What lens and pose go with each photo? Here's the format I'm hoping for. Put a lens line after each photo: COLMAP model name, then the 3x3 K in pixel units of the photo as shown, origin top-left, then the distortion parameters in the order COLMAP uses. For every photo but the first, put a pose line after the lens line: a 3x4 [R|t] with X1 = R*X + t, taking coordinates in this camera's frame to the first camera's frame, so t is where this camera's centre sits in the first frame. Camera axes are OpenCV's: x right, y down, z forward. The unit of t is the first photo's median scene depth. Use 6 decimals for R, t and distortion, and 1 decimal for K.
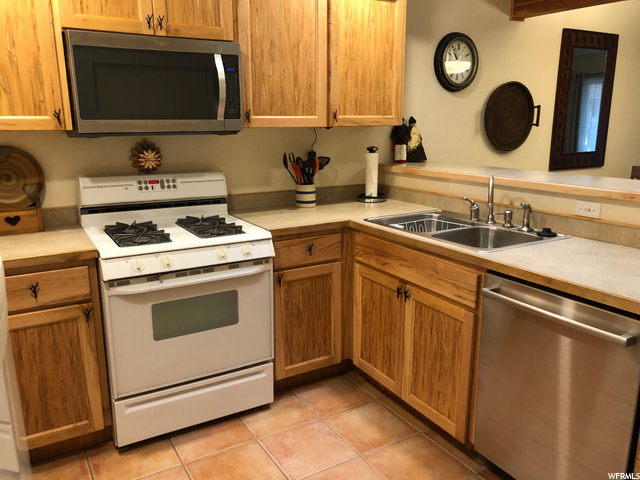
lens RADIAL K [[517.9, 0, 322.1], [0, 517.9, 241.3], [0, 0, 1]] dist [0.017489, -0.004440]
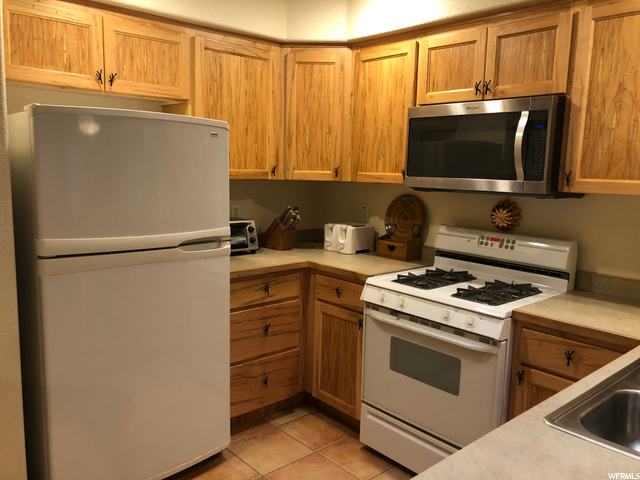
lens RADIAL K [[517.9, 0, 322.5], [0, 517.9, 238.7], [0, 0, 1]] dist [0.017489, -0.004440]
pose [[0.195725, 0.142516, -0.970248, 0.614860], [-0.254916, 0.962766, 0.089994, -0.126656], [0.946947, 0.229718, 0.224767, 0.475897]]
